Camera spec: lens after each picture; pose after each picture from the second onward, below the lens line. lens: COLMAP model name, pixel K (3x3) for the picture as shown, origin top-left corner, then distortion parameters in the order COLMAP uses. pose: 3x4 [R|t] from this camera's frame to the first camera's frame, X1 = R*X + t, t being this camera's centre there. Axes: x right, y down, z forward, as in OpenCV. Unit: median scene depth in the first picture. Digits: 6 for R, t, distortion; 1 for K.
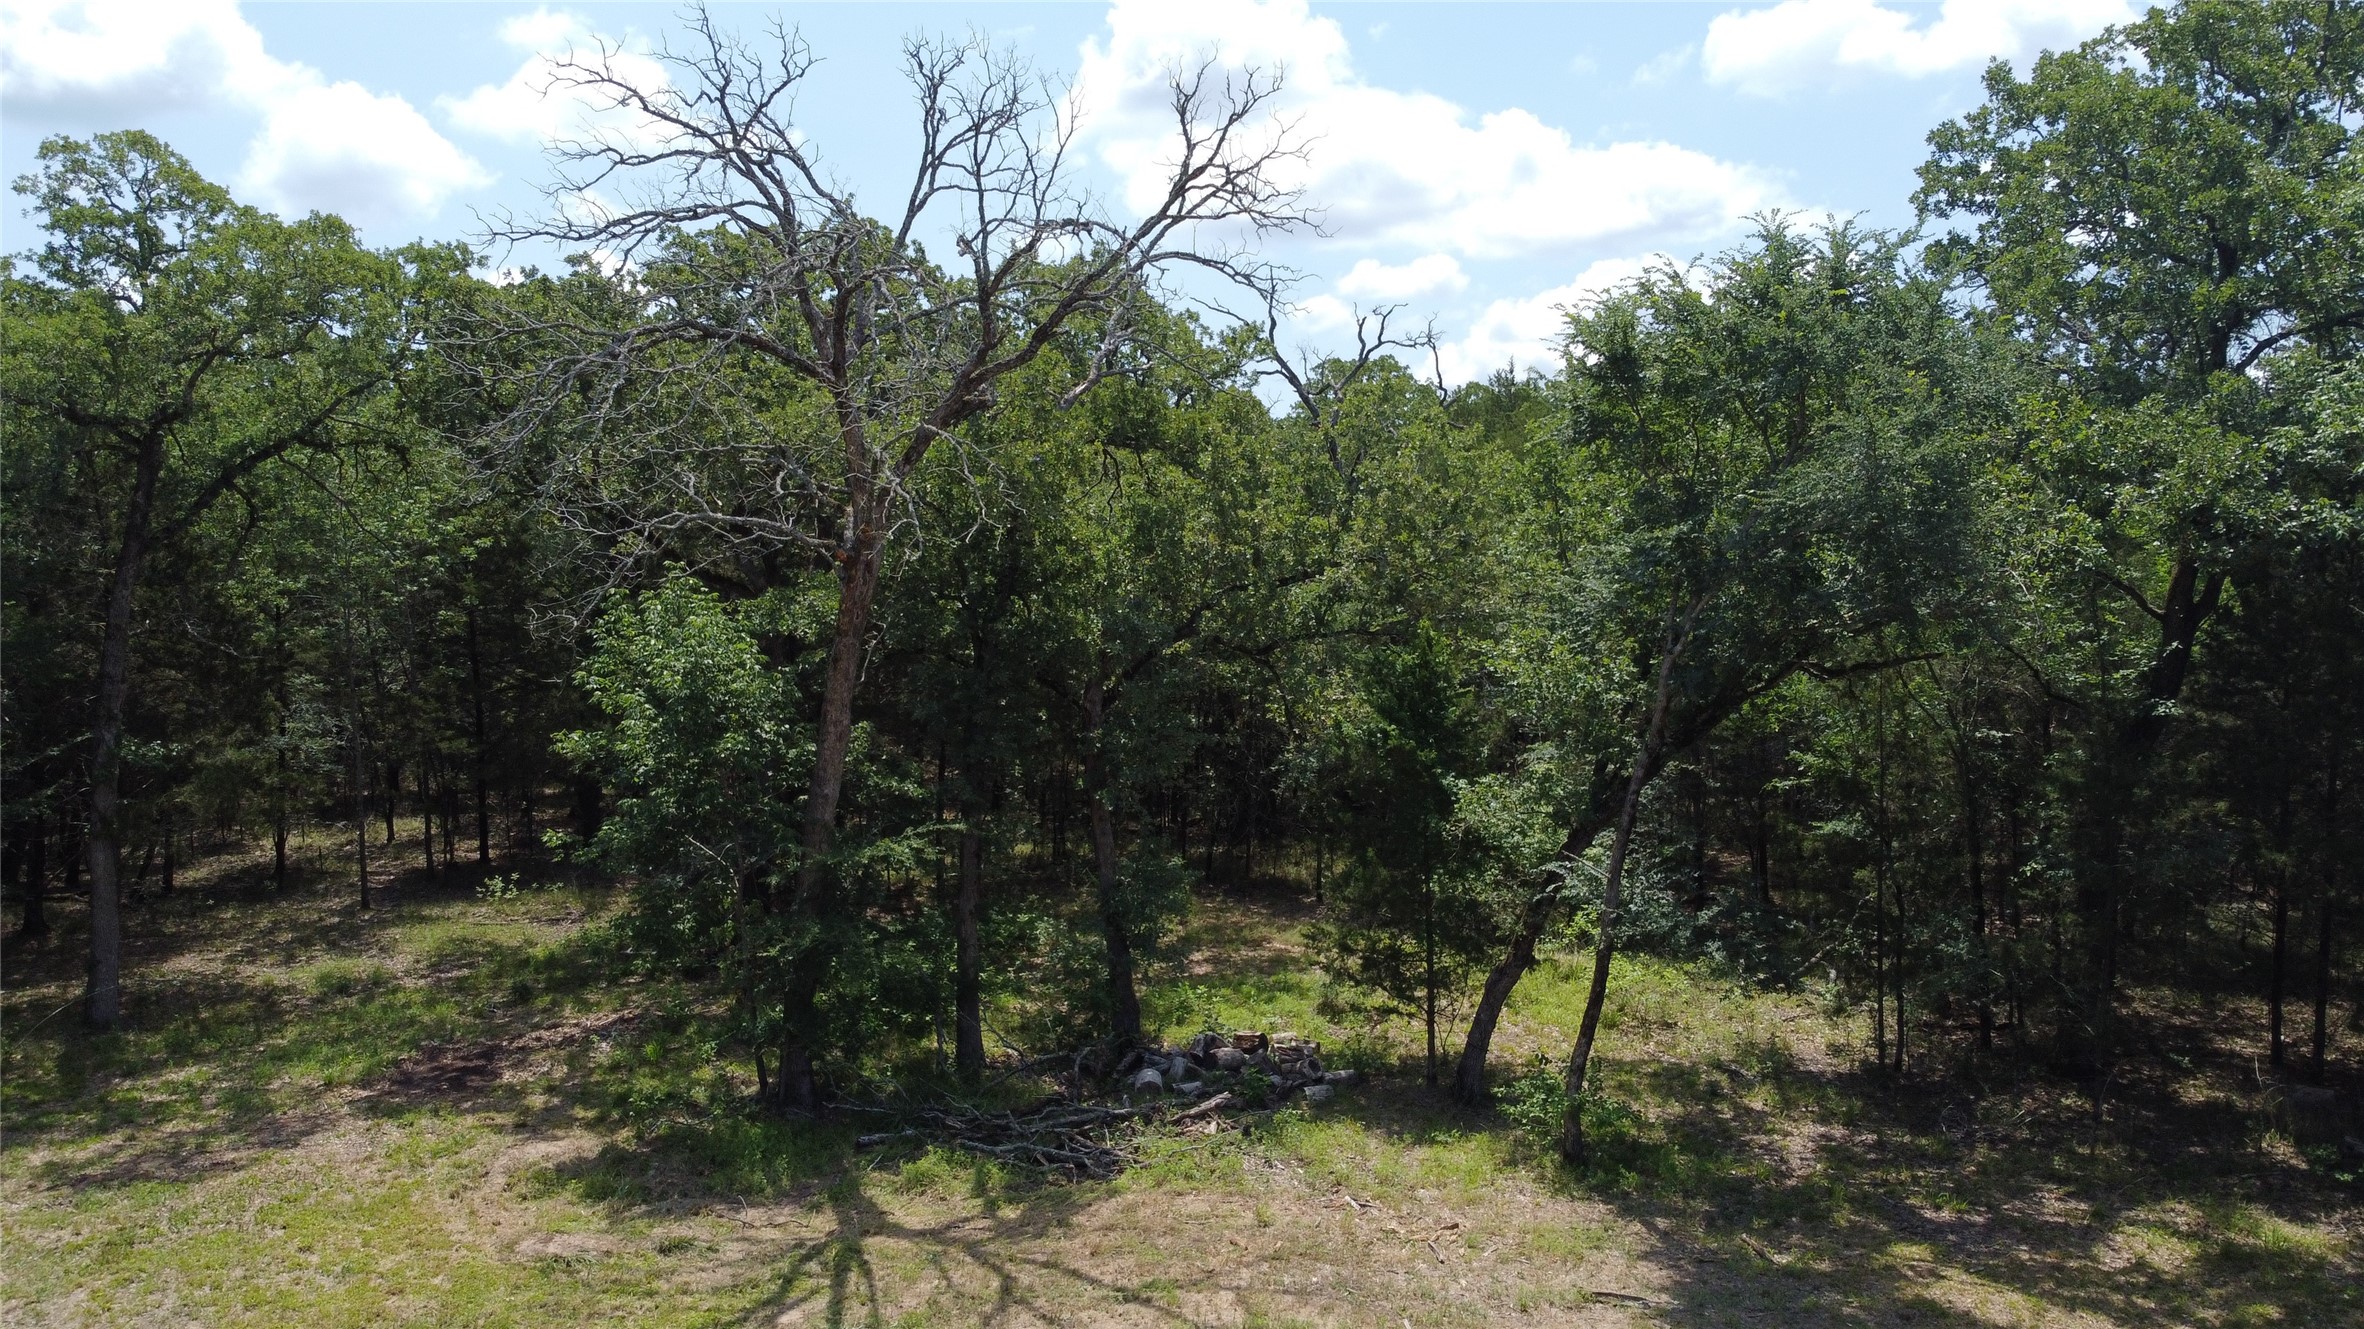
lens RADIAL K [[1806.4, 0, 1175.0], [0, 1806.4, 637.3], [0, 0, 1]] dist [-0.003991, 0.006988]
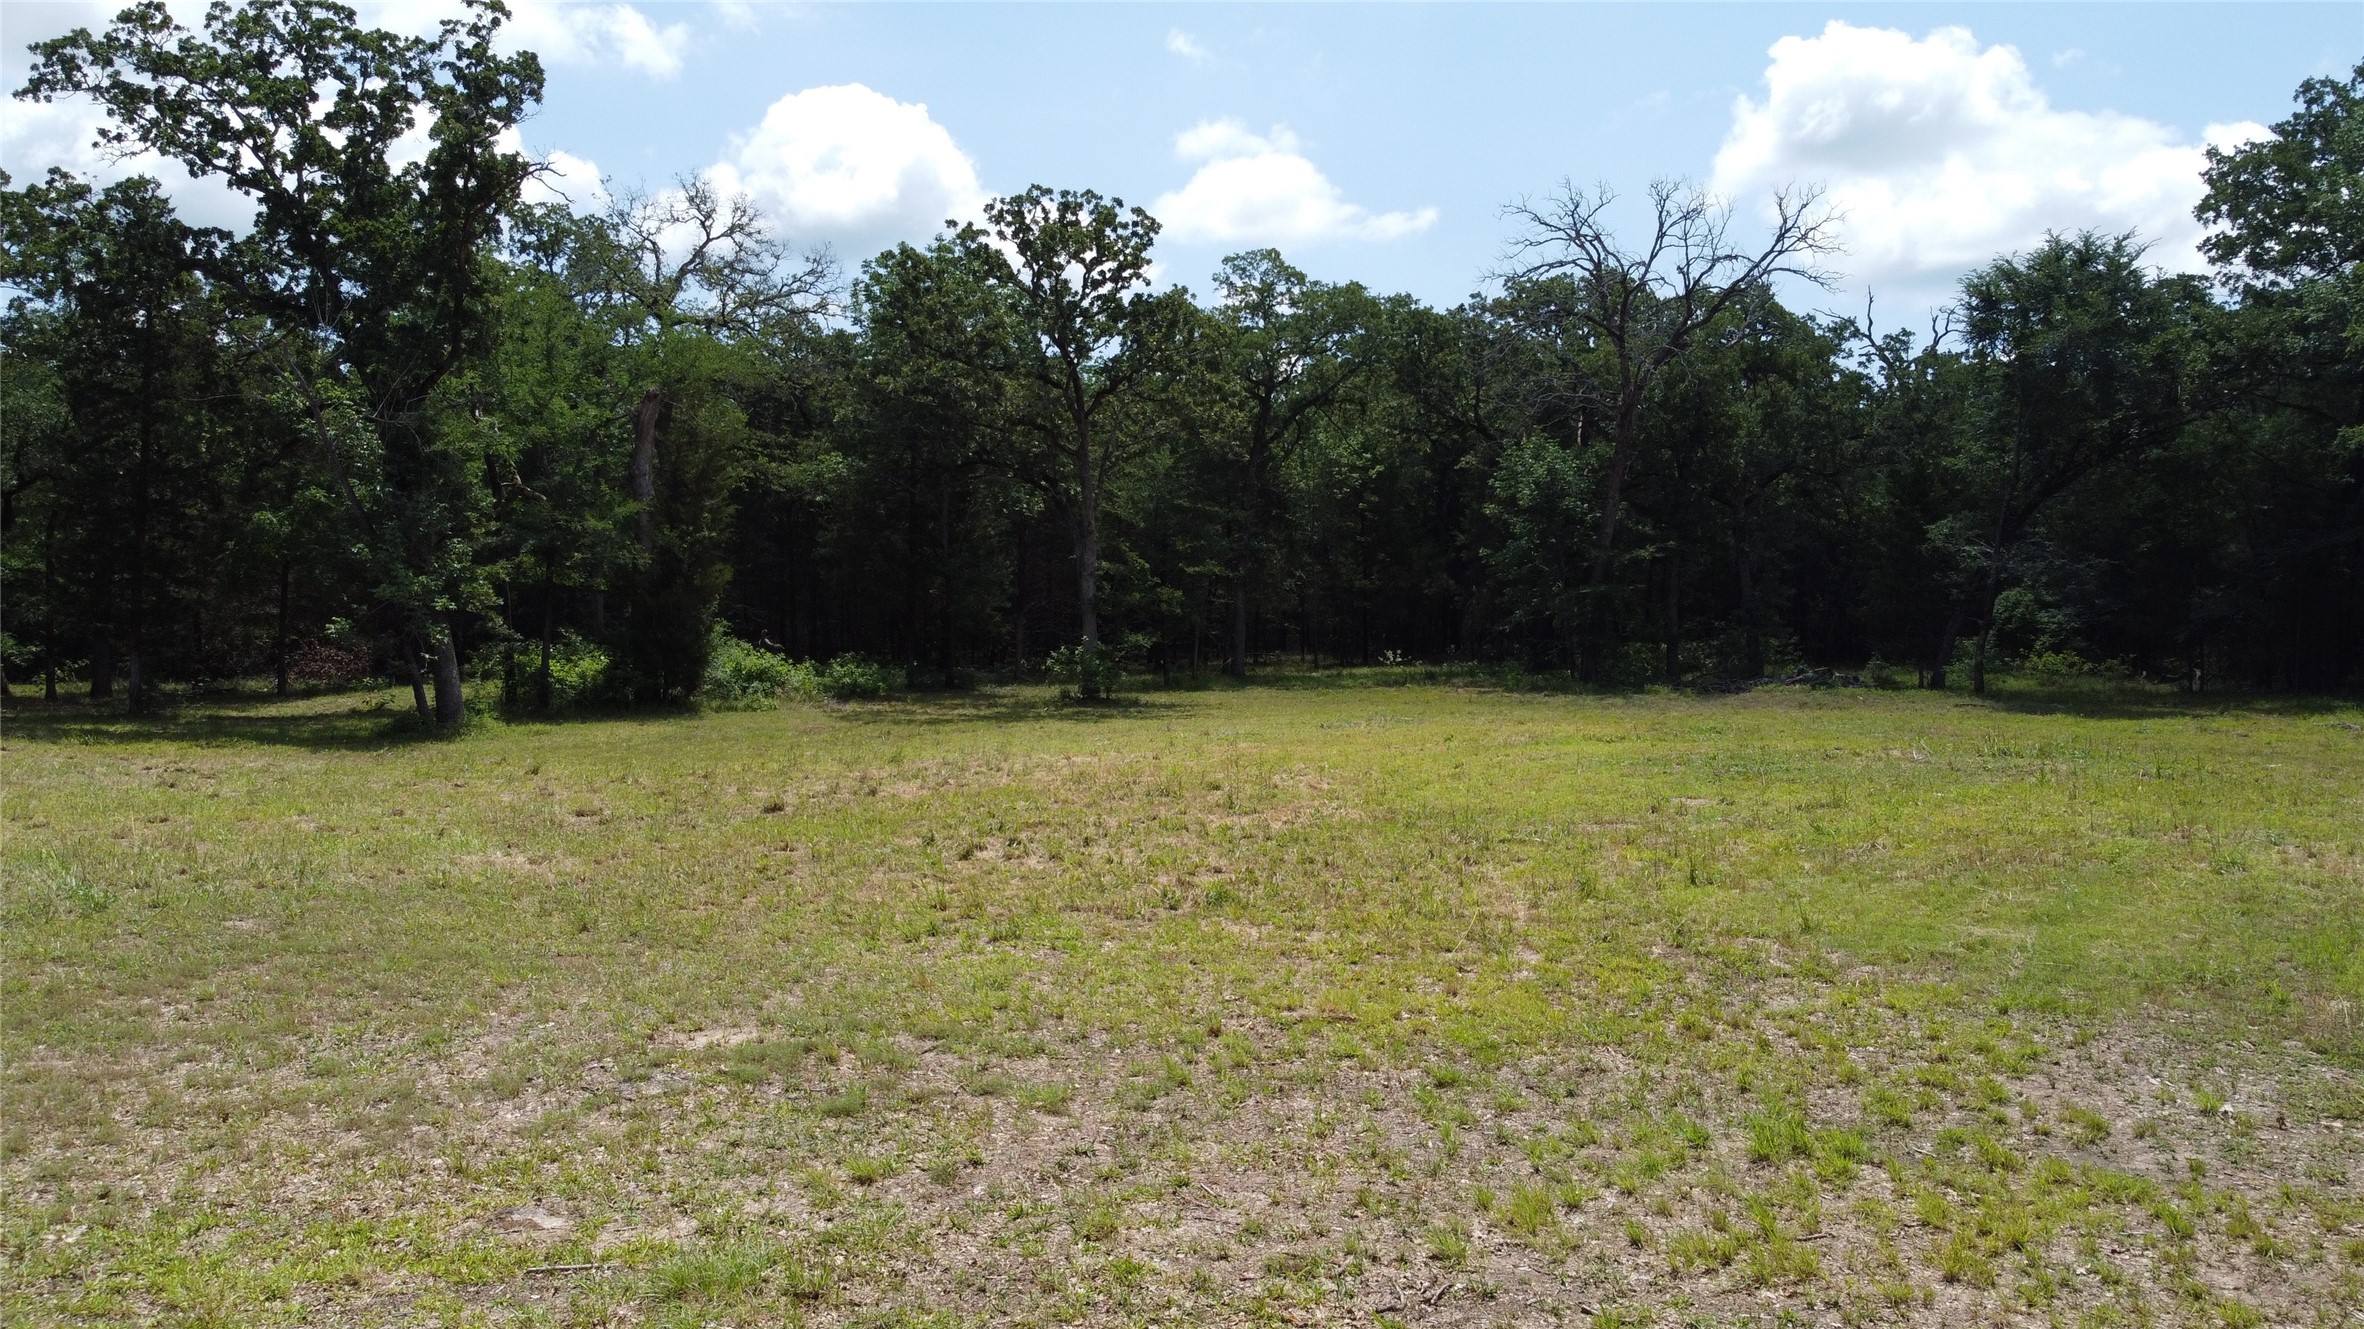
lens RADIAL K [[1805.9, 0, 1166.7], [0, 1805.9, 656.8], [0, 0, 1]] dist [-0.011427, 0.002194]
pose [[0.935427, 0.006371, -0.353462, 0.066204], [-0.016566, 0.999529, -0.025825, 0.265193], [0.353131, 0.030012, 0.935092, -1.045800]]
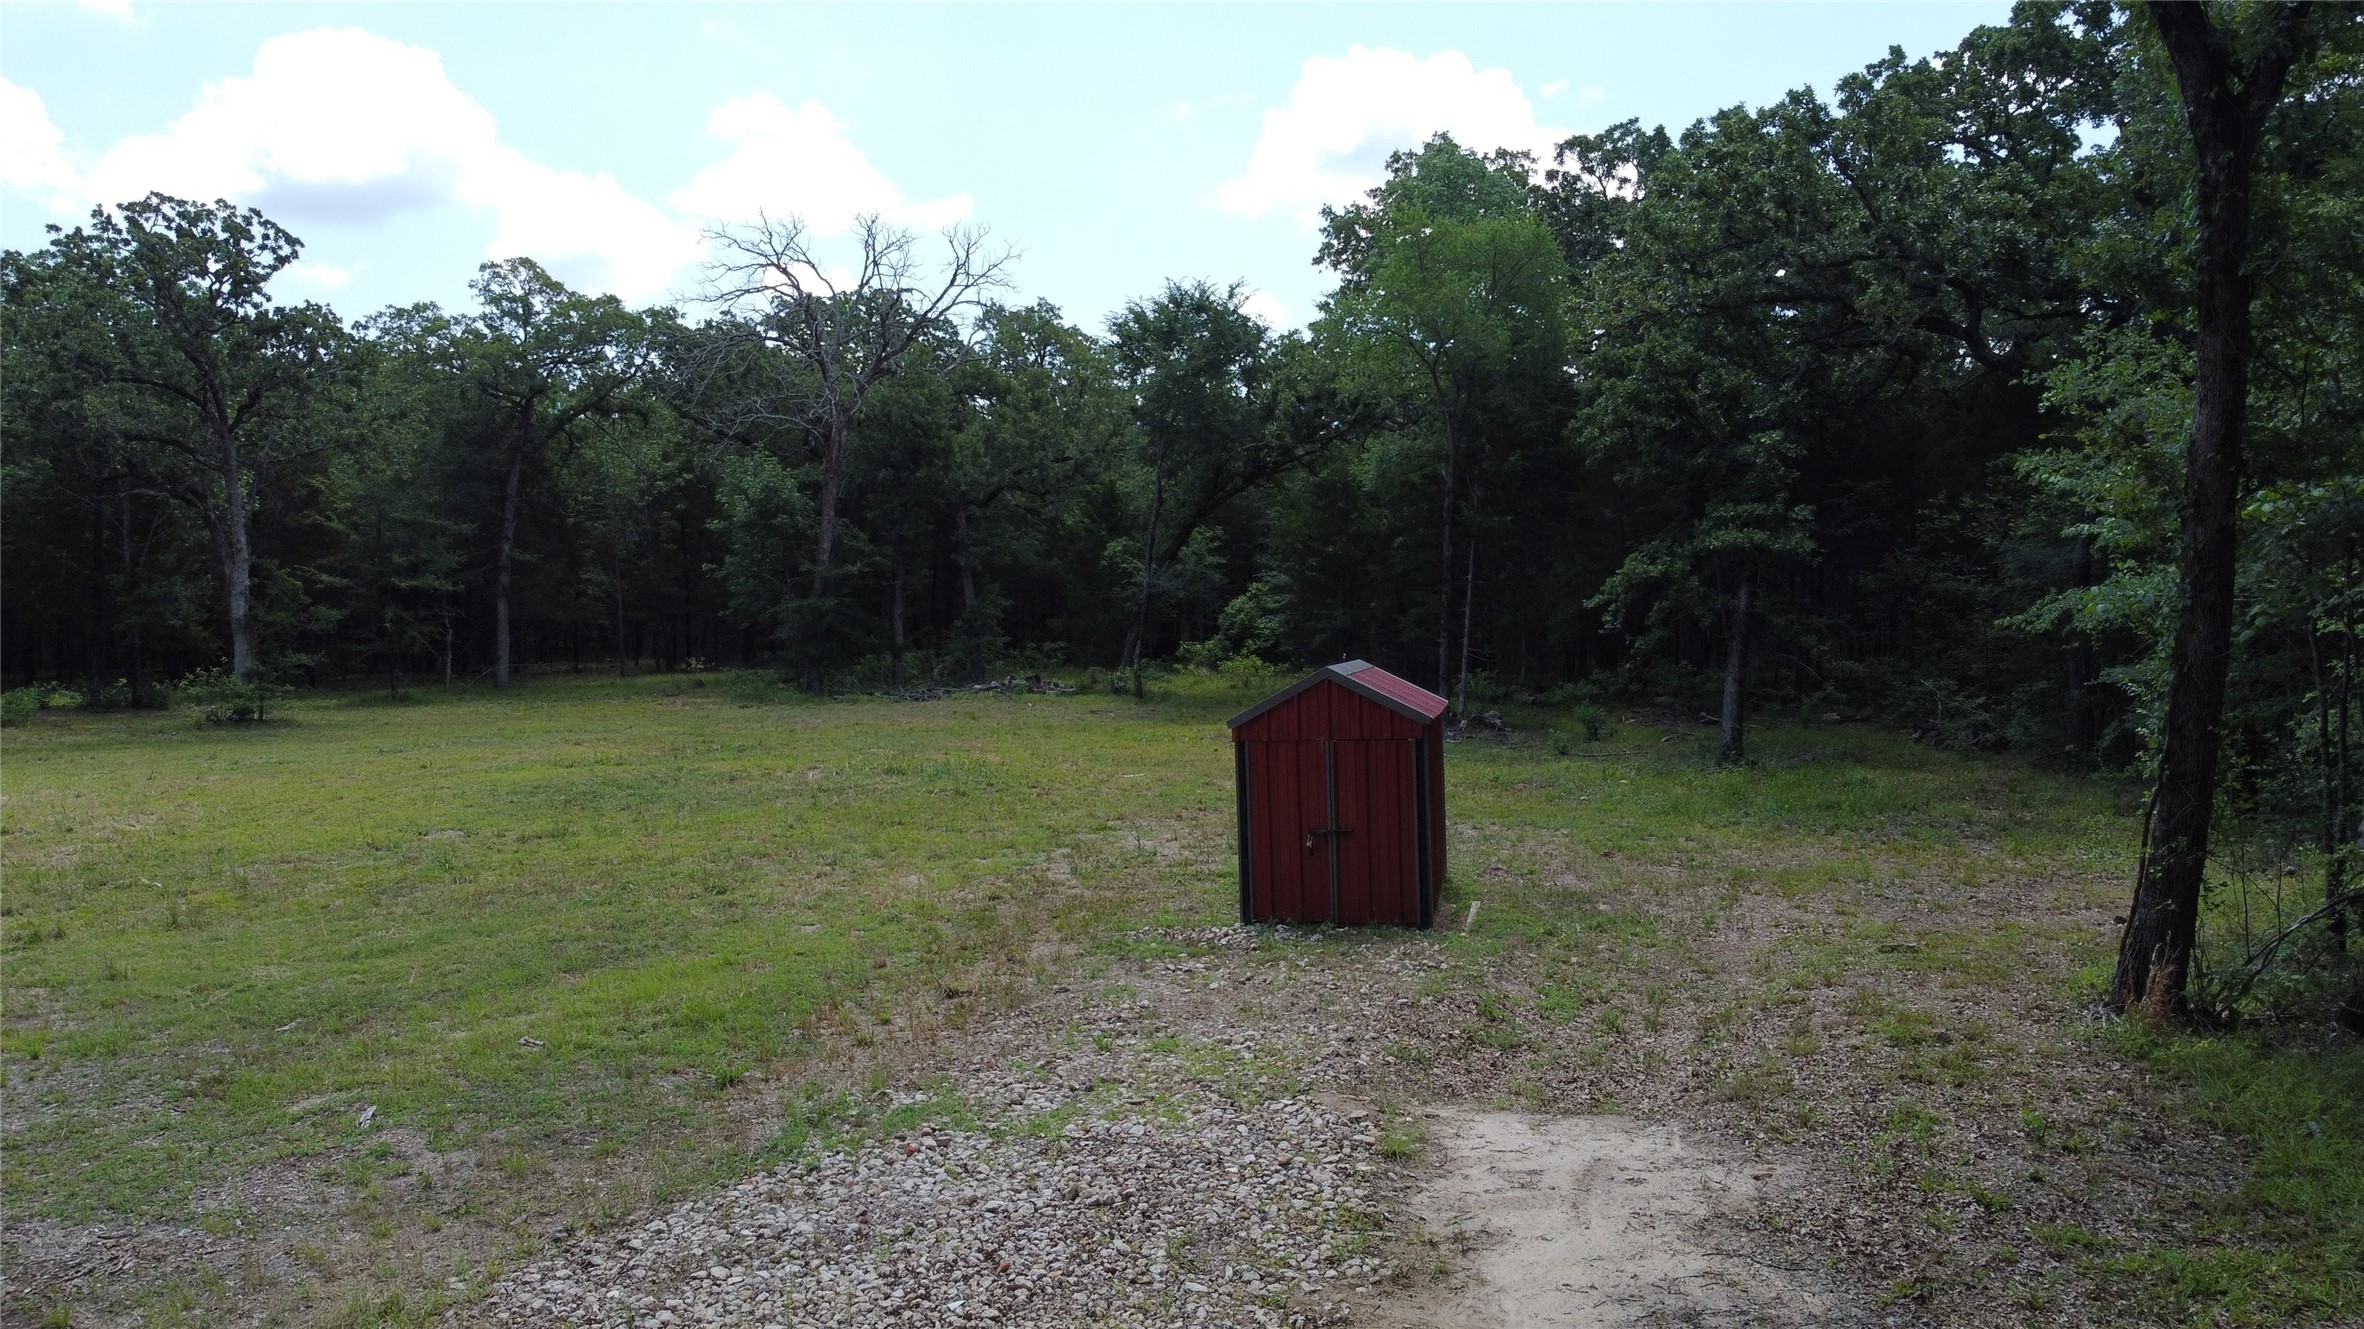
lens RADIAL K [[1806.3, 0, 1171.2], [0, 1806.3, 659.2], [0, 0, 1]] dist [-0.005706, 0.008669]
pose [[0.992514, -0.002842, -0.122096, 0.446867], [0.000421, 0.999803, -0.019850, 0.239489], [0.122129, 0.019650, 0.992320, -1.026519]]
